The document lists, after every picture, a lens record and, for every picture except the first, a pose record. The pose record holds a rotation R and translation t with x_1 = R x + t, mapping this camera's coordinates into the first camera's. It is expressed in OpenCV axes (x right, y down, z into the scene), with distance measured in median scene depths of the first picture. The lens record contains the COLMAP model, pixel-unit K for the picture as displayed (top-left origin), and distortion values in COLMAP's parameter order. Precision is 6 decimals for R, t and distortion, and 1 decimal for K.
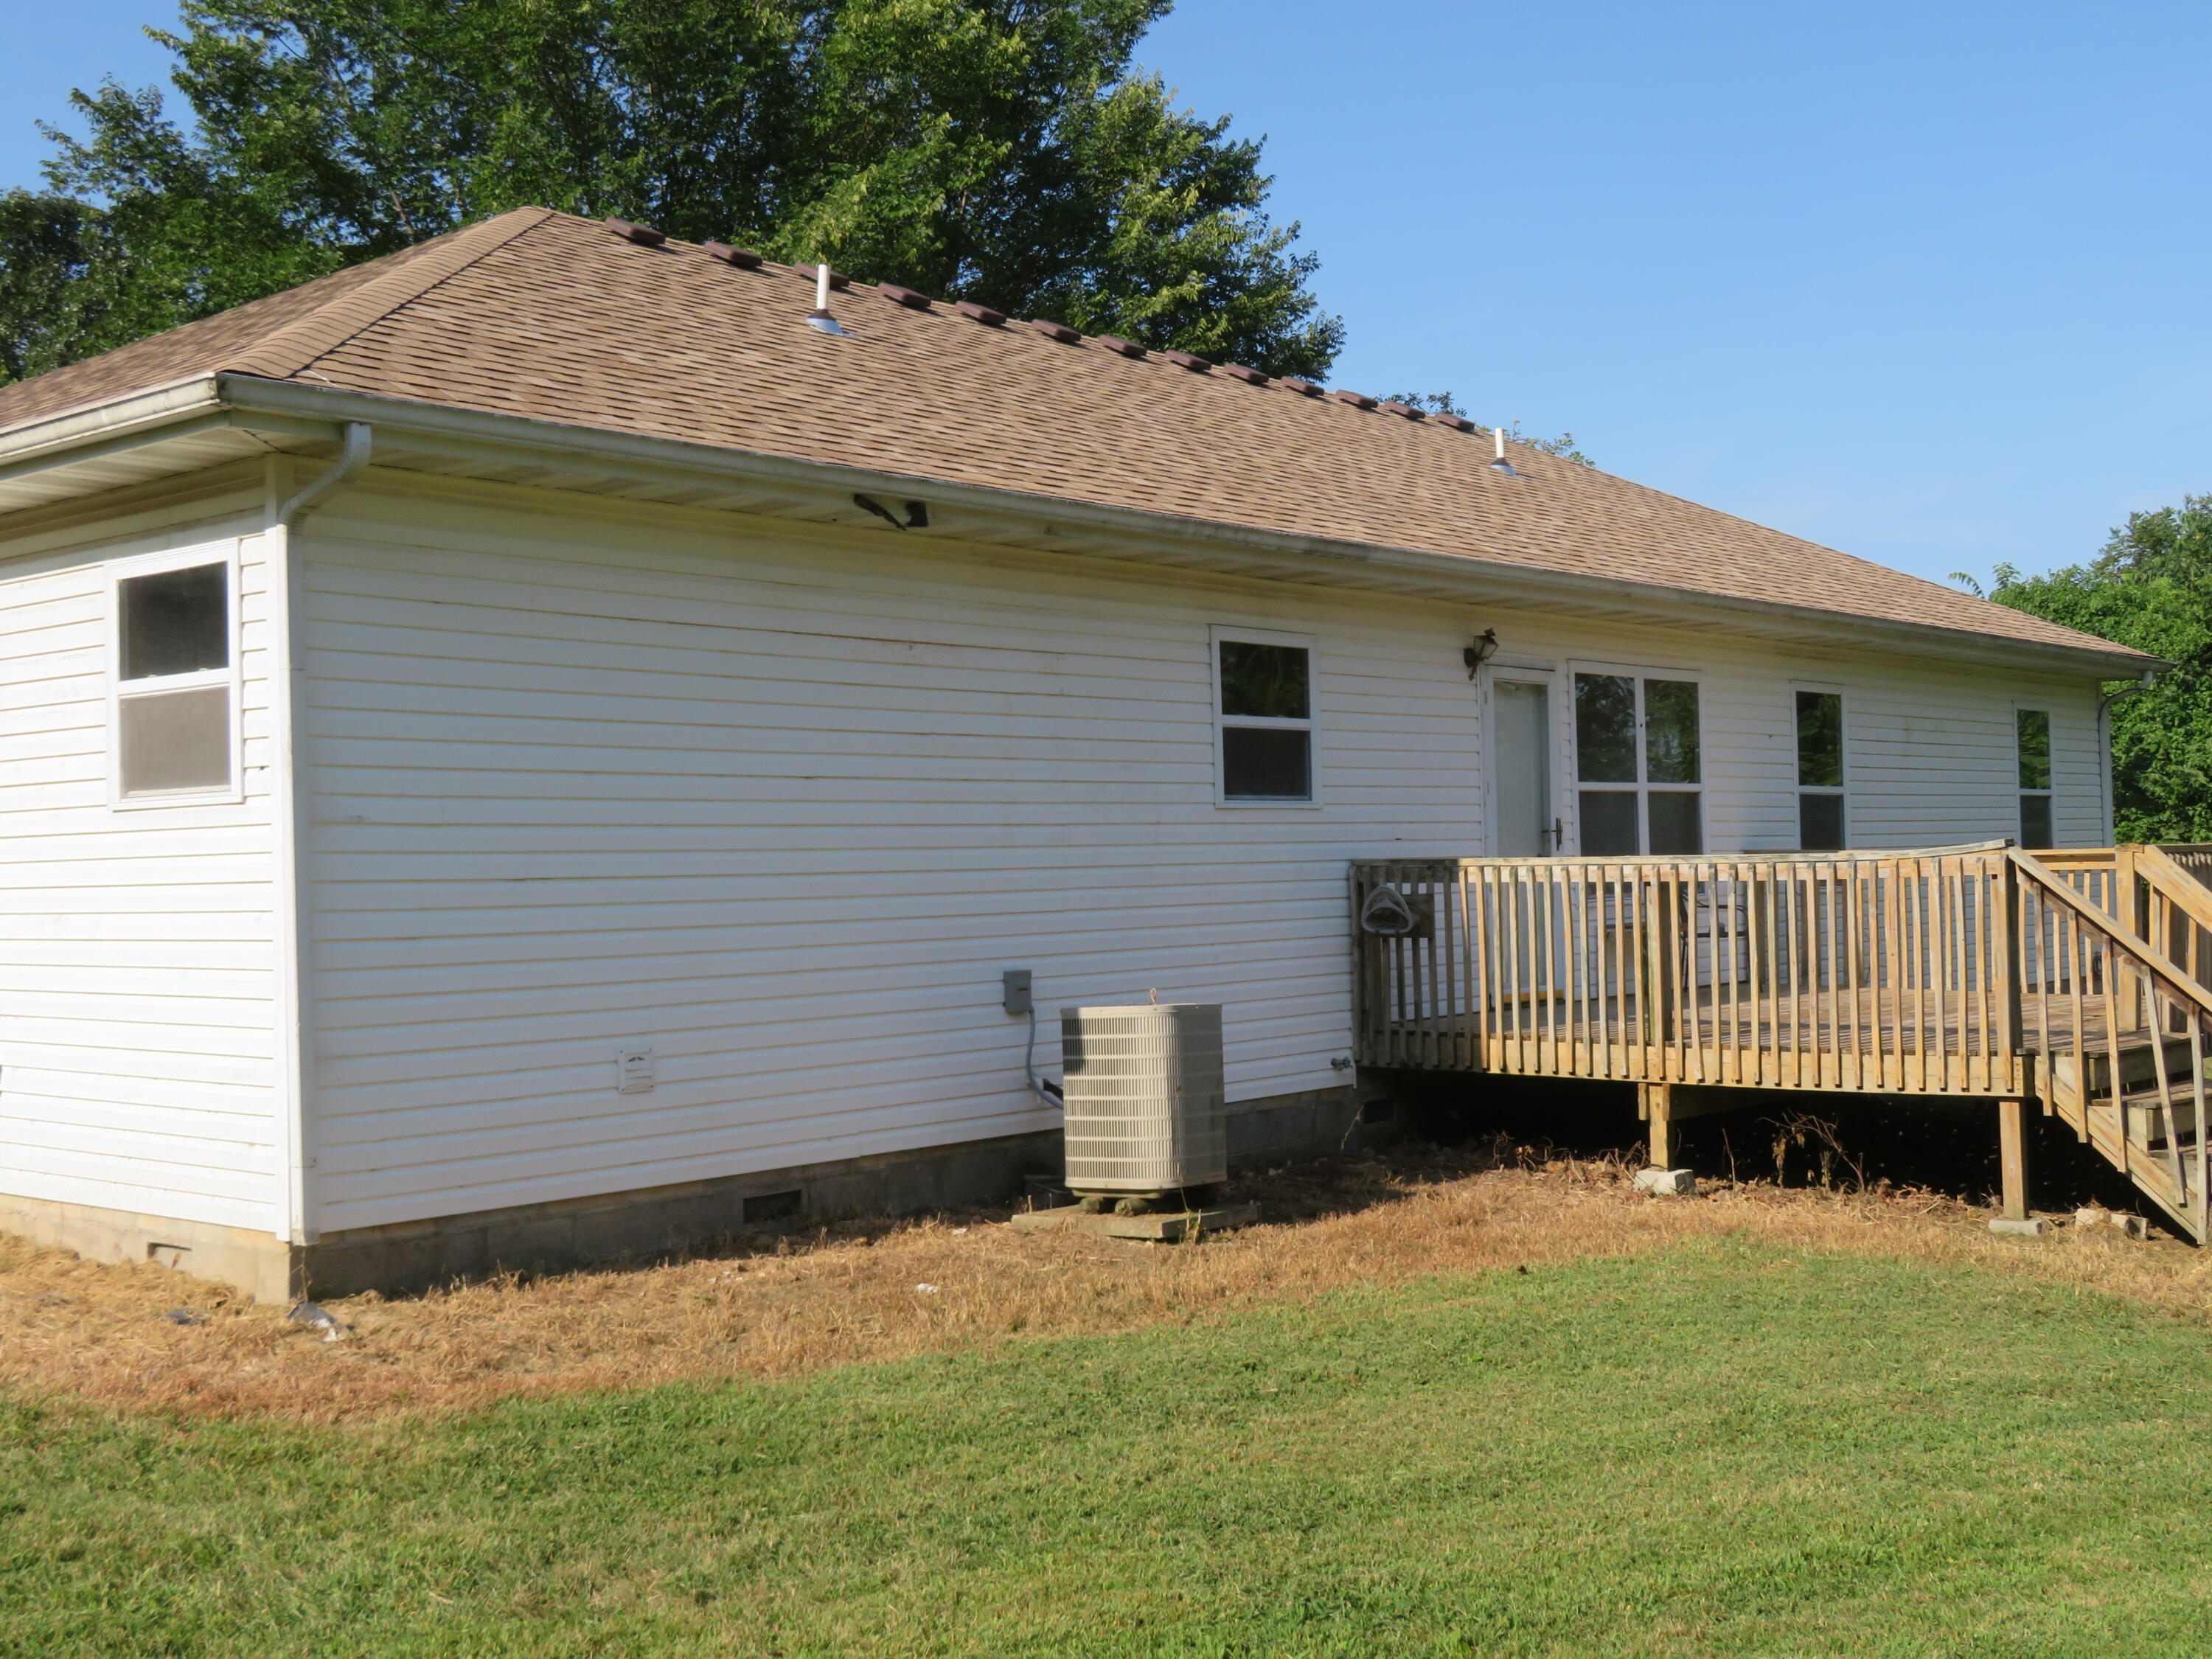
lens RADIAL K [[2458.3, 0, 1106.0], [0, 2458.3, 829.5], [0, 0, 1]] dist [-0.001837, 0.000048]
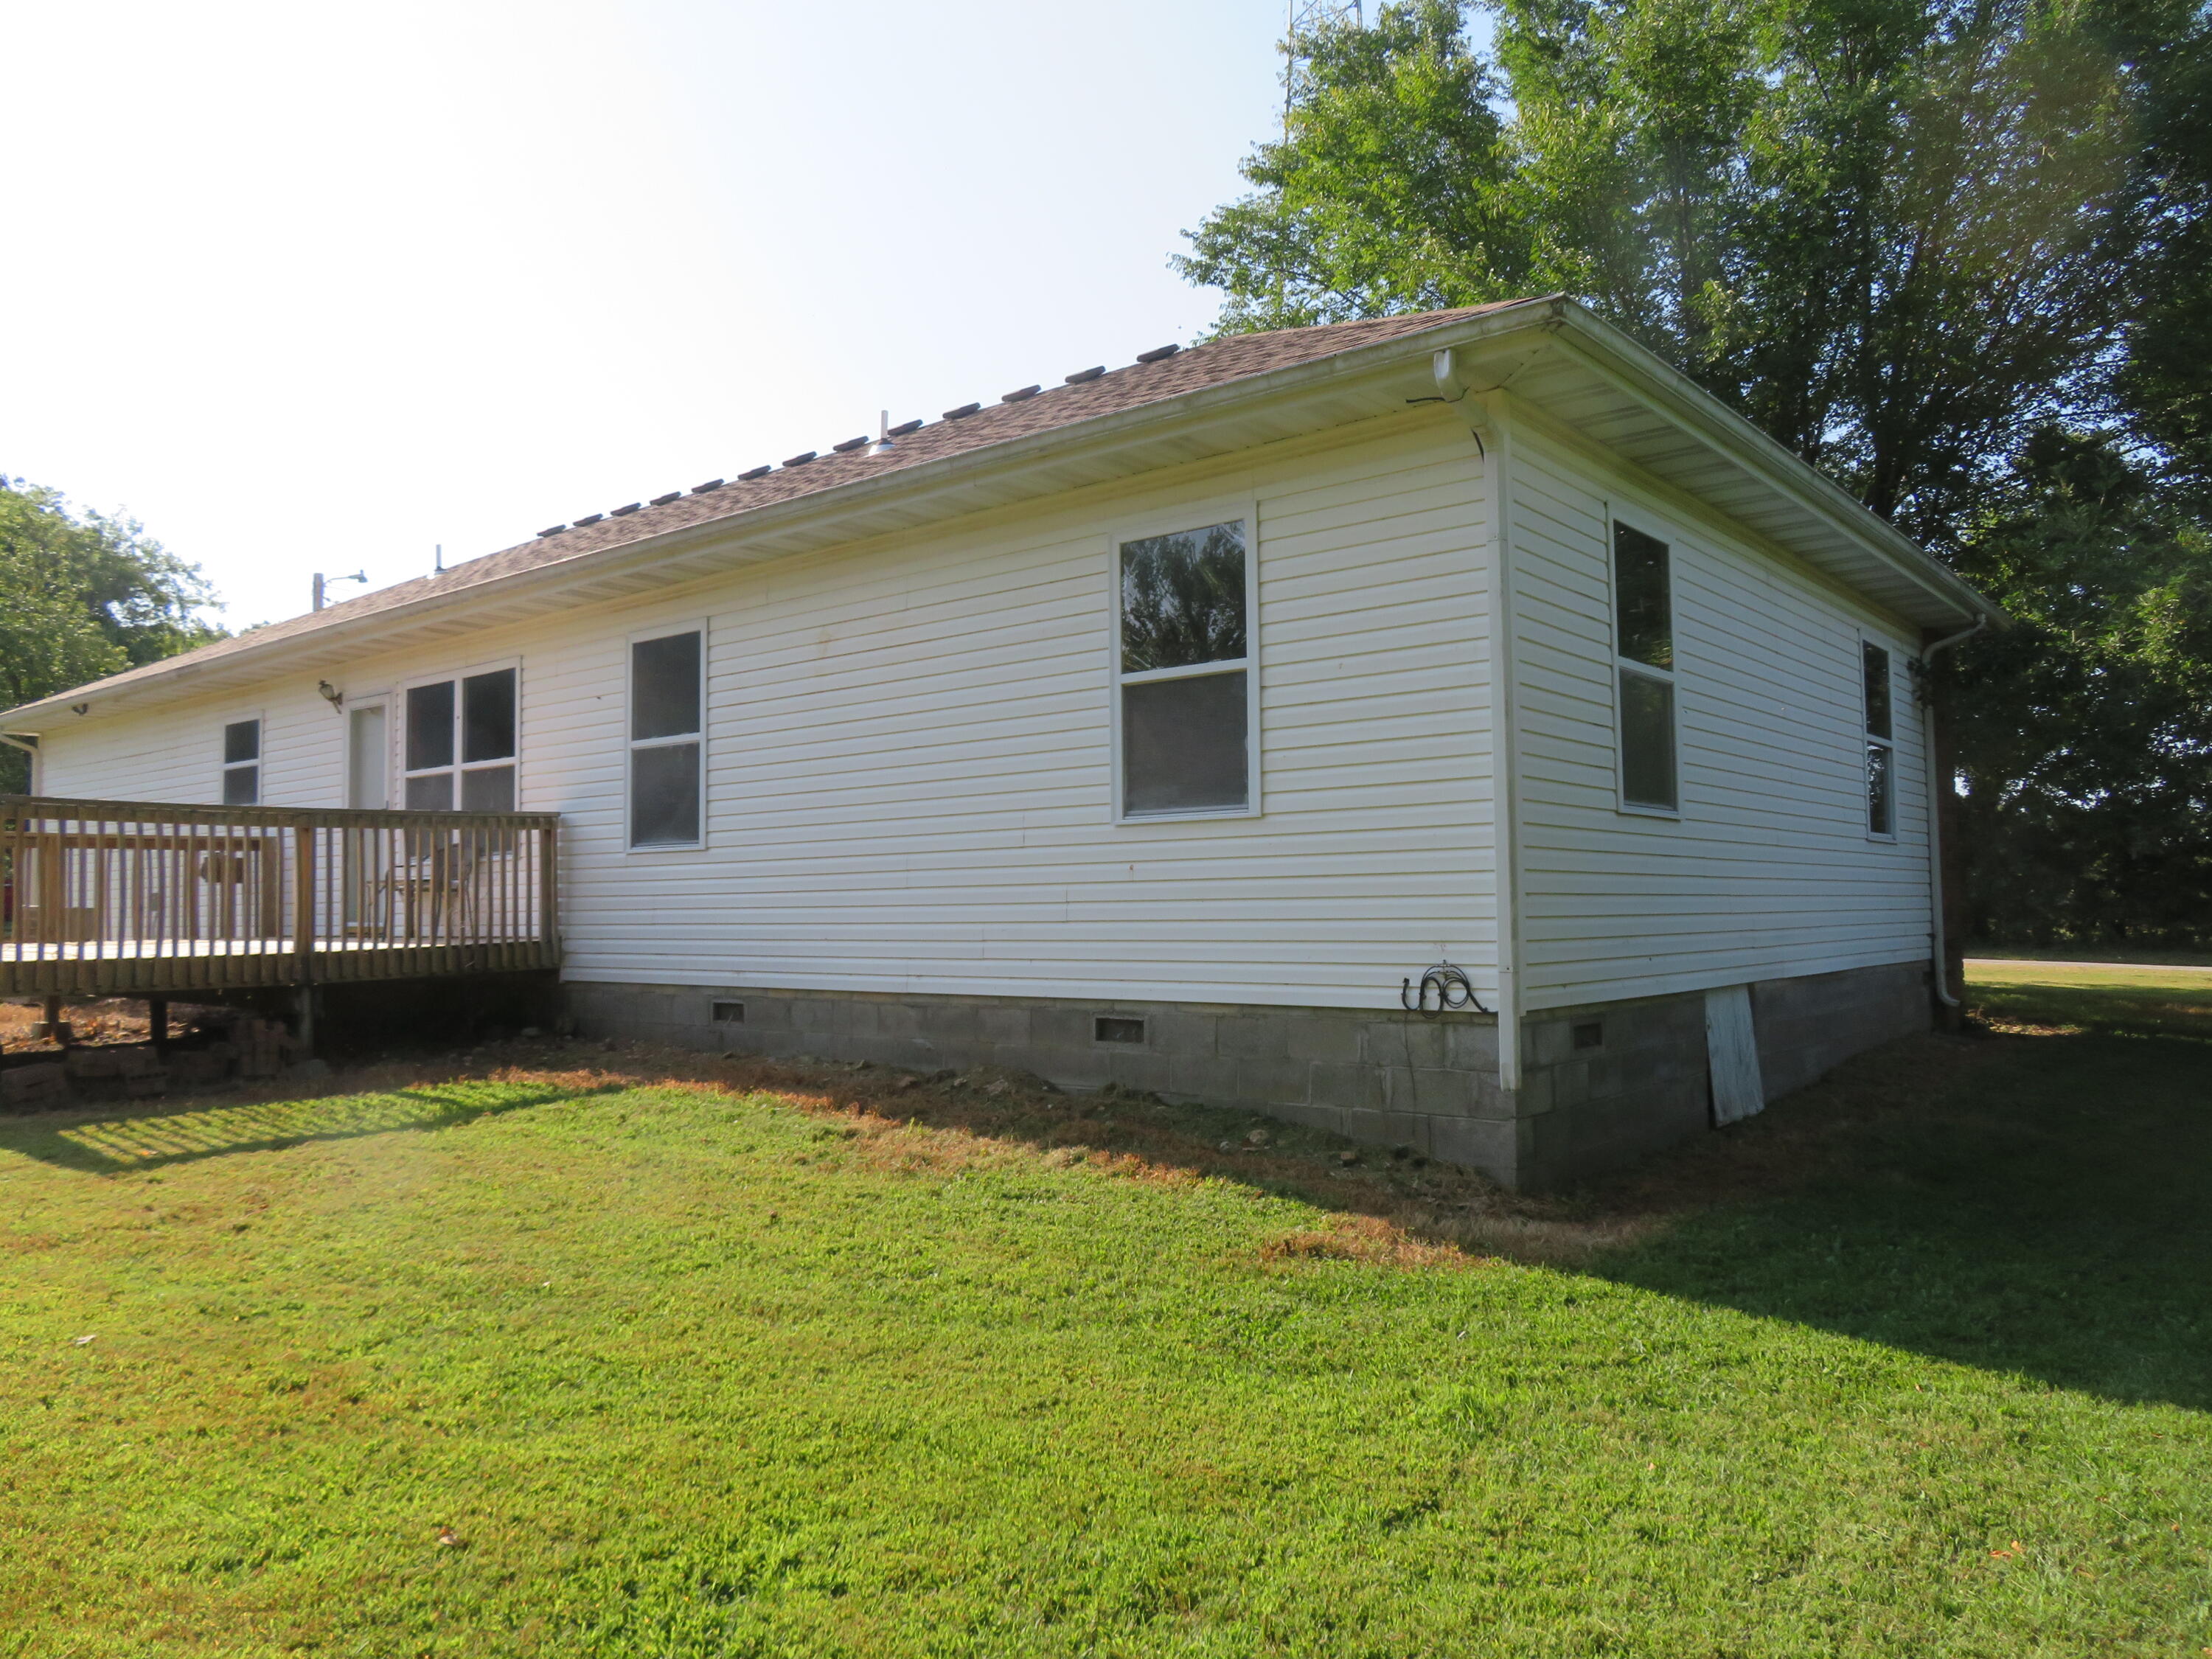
lens RADIAL K [[1537.6, 0, 1106.0], [0, 1537.6, 829.5], [0, 0, 1]] dist [-0.001126, 0.000371]
pose [[0.021684, -0.023996, -0.999477, 1.397323], [0.027500, 0.999348, -0.023397, 0.057017], [0.999387, -0.026978, 0.022329, 1.840411]]
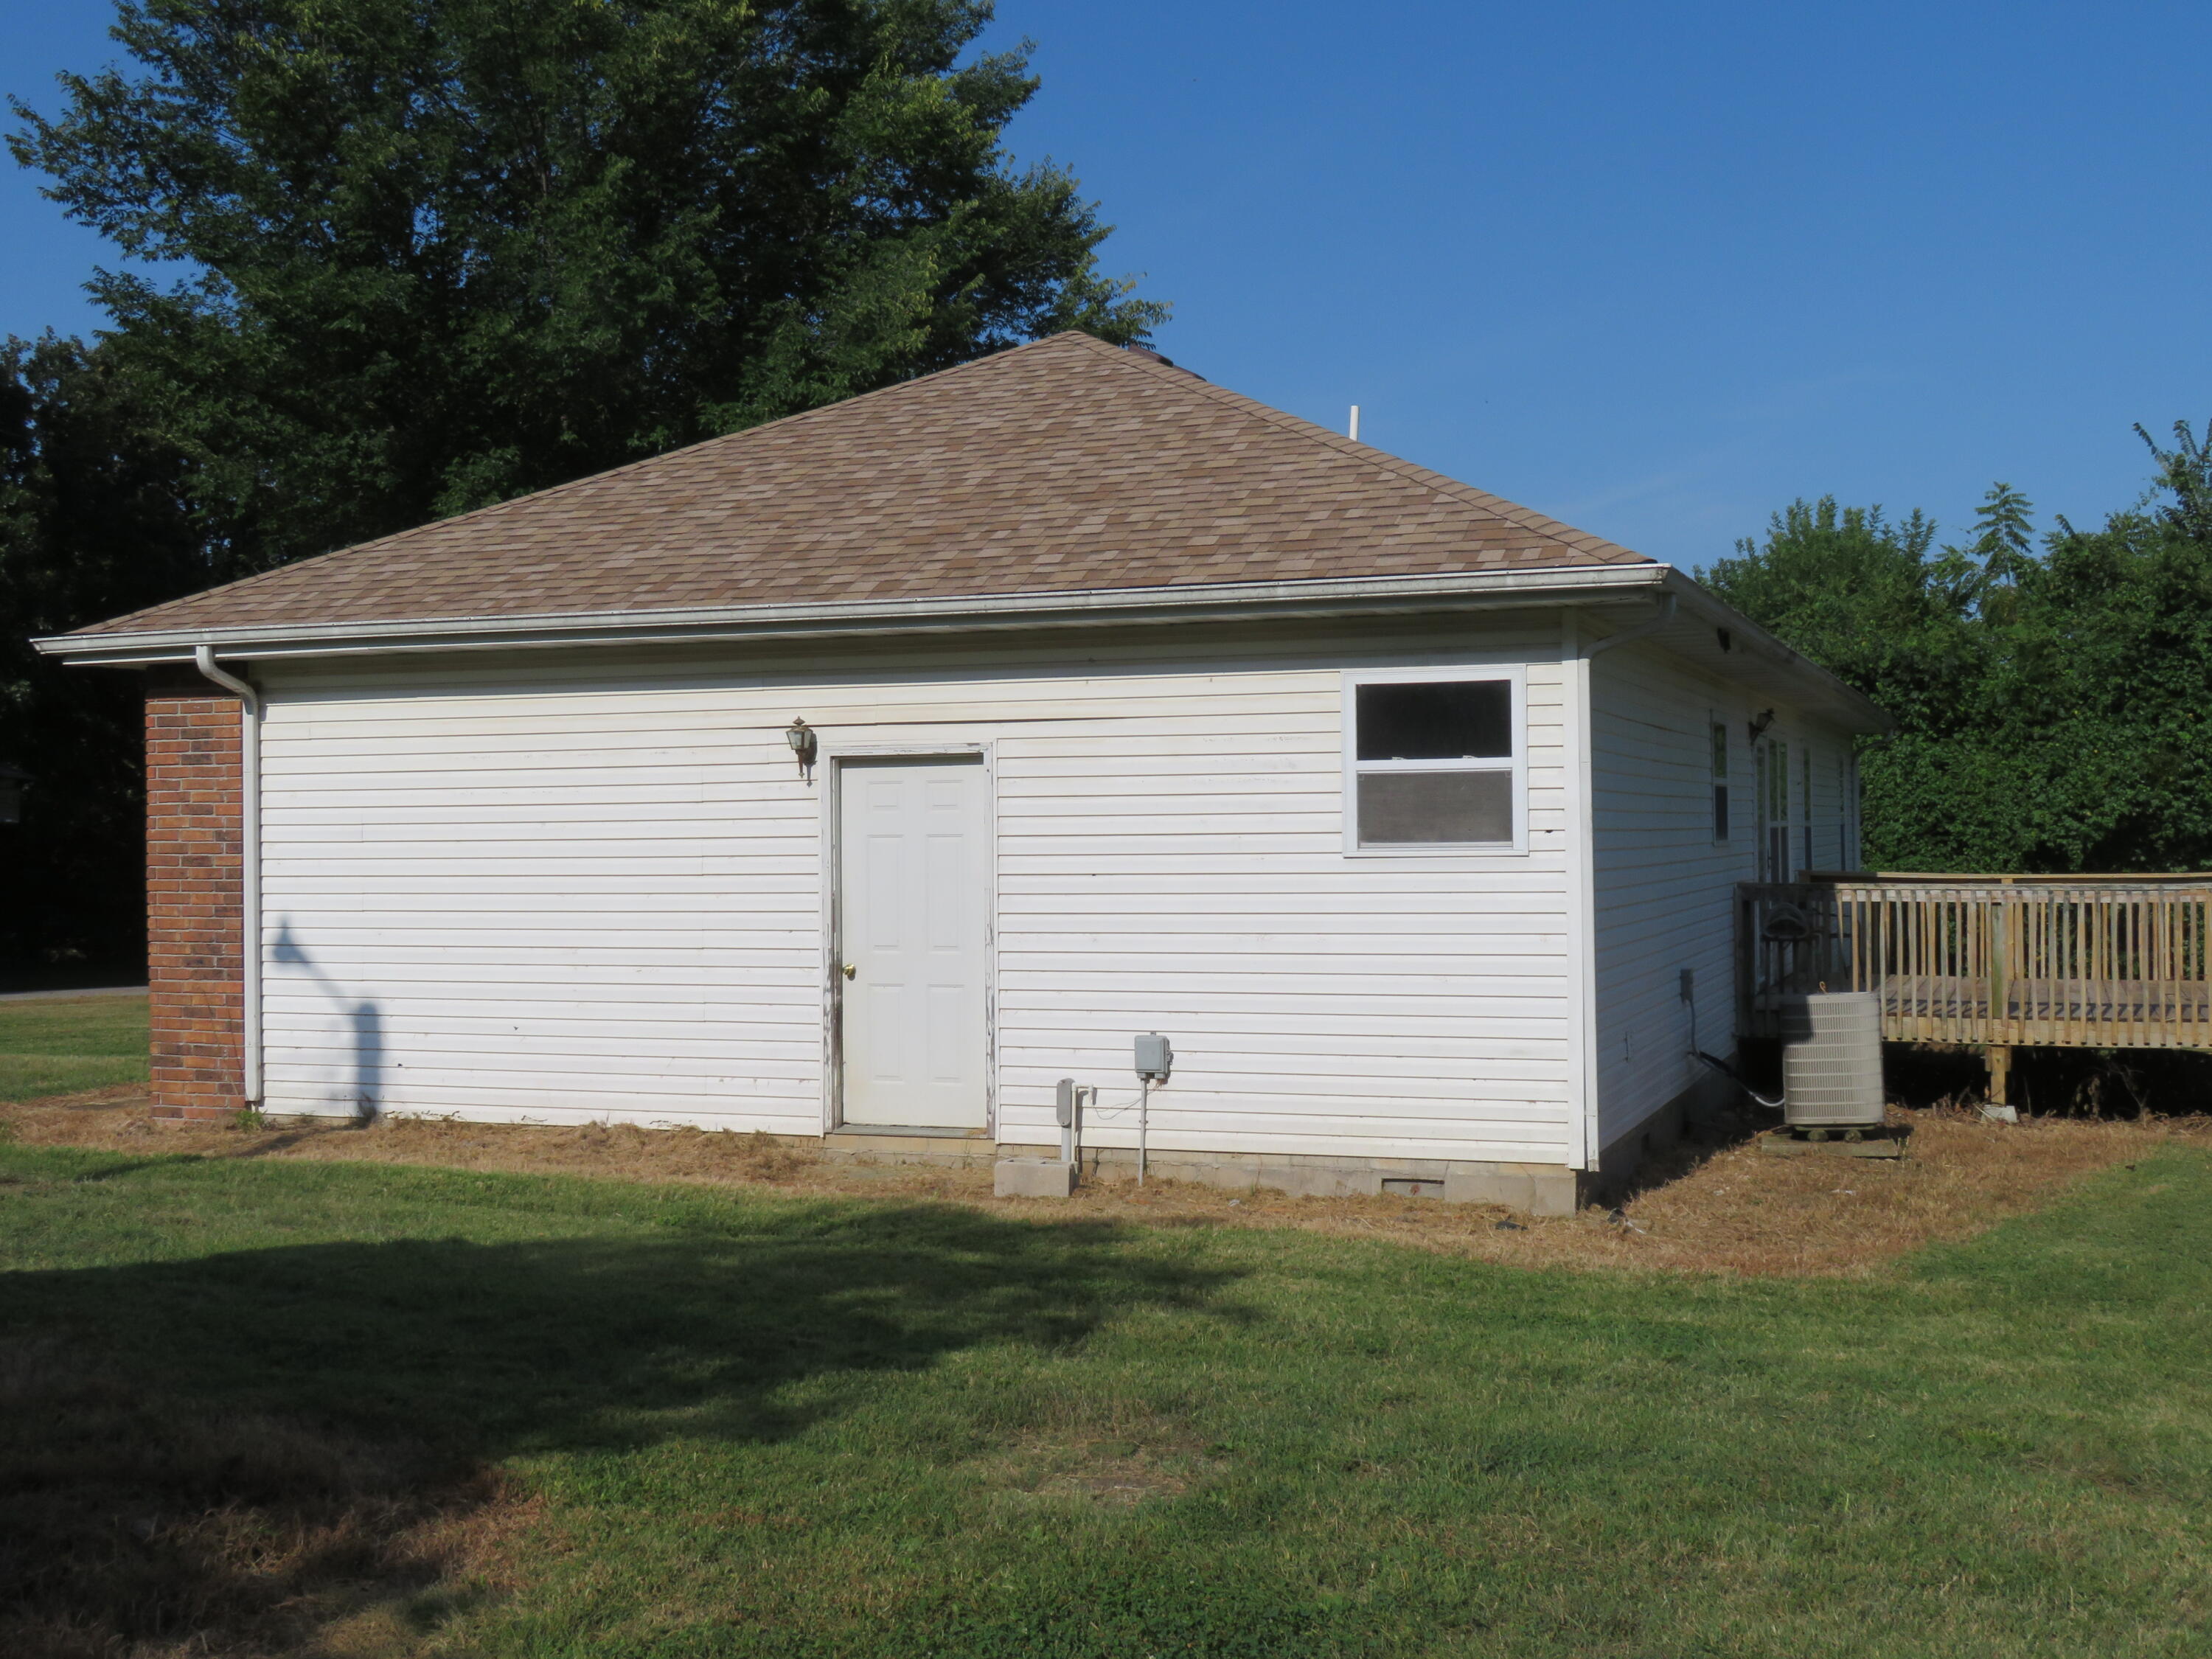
lens RADIAL K [[2458.3, 0, 1106.0], [0, 2458.3, 829.5], [0, 0, 1]] dist [-0.001837, 0.000048]
pose [[0.940454, 0.014143, 0.339626, -0.879668], [-0.017907, 0.999808, 0.007951, -0.027482], [-0.339449, -0.013559, 0.940527, -0.188190]]
